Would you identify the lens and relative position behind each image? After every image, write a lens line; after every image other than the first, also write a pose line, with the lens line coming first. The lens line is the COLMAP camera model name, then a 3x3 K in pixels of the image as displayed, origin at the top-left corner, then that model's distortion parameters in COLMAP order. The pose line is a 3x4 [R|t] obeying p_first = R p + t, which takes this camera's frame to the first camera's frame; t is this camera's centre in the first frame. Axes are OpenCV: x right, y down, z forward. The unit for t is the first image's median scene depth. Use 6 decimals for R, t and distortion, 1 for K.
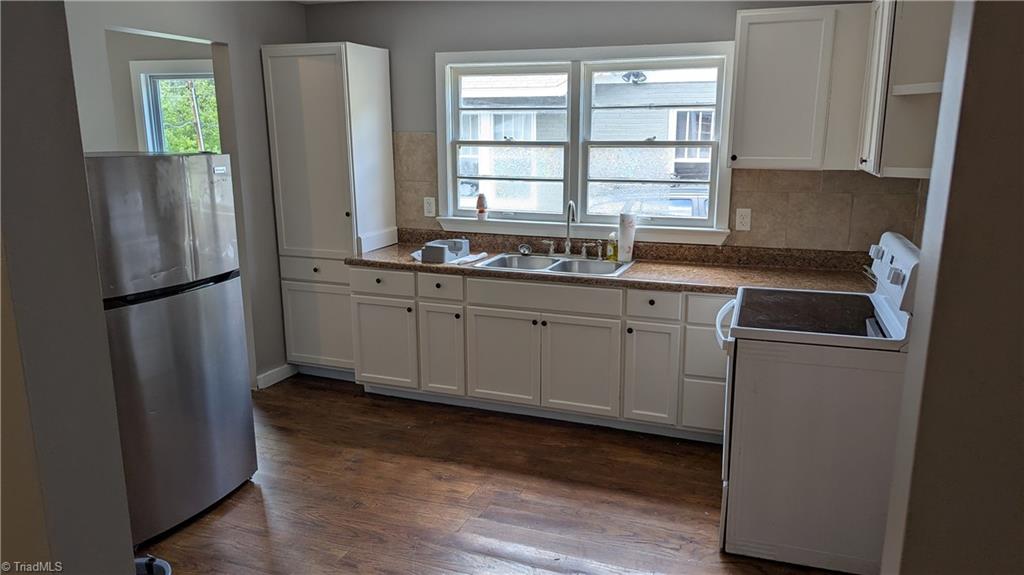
lens RADIAL K [[724.1, 0, 512.0], [0, 724.1, 287.5], [0, 0, 1]] dist [0.034678, -0.001457]
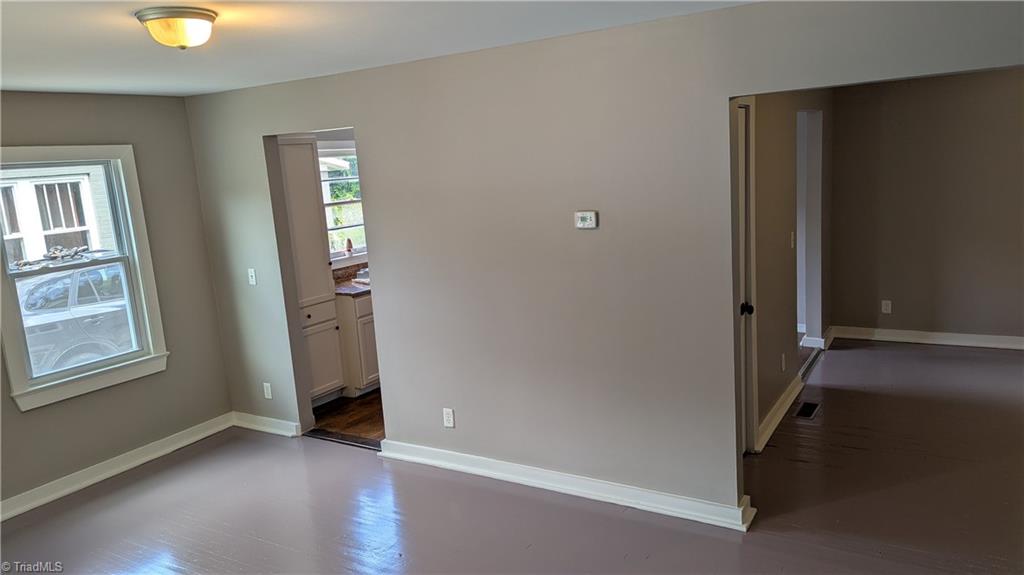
lens RADIAL K [[724.1, 0, 512.0], [0, 724.1, 287.5], [0, 0, 1]] dist [0.034678, -0.001457]
pose [[0.217345, -0.184801, 0.958441, -1.318751], [0.267467, 0.955607, 0.123601, -0.126286], [-0.938734, 0.229488, 0.257124, 0.354865]]
